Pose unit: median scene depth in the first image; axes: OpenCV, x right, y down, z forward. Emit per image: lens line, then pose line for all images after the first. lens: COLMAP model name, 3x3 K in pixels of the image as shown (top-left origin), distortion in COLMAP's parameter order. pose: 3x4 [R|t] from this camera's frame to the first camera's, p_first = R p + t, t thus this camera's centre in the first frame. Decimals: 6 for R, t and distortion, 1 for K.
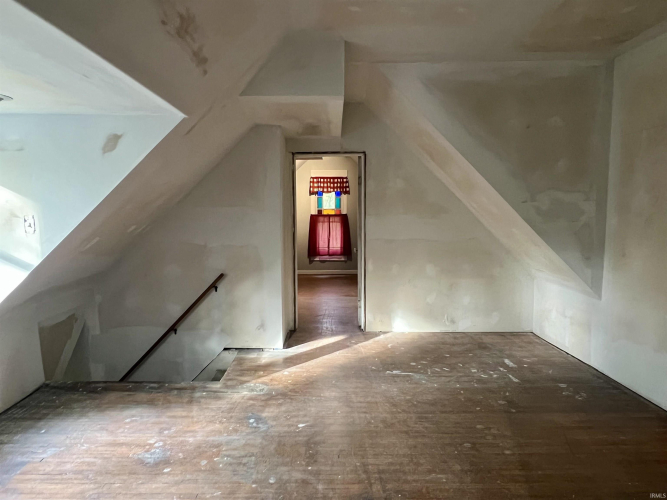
lens RADIAL K [[424.7, 0, 331.2], [0, 424.7, 250.0], [0, 0, 1]] dist [-0.007174, -0.002997]
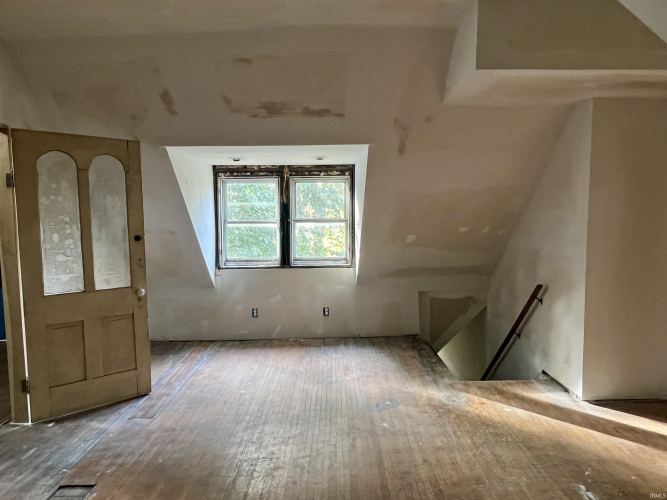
lens RADIAL K [[424.7, 0, 331.1], [0, 424.7, 250.1], [0, 0, 1]] dist [-0.007174, -0.002997]
pose [[0.029353, 0.088365, -0.995656, 0.756722], [-0.090198, 0.992255, 0.085404, -0.065459], [0.995491, 0.087299, 0.037096, 0.667231]]
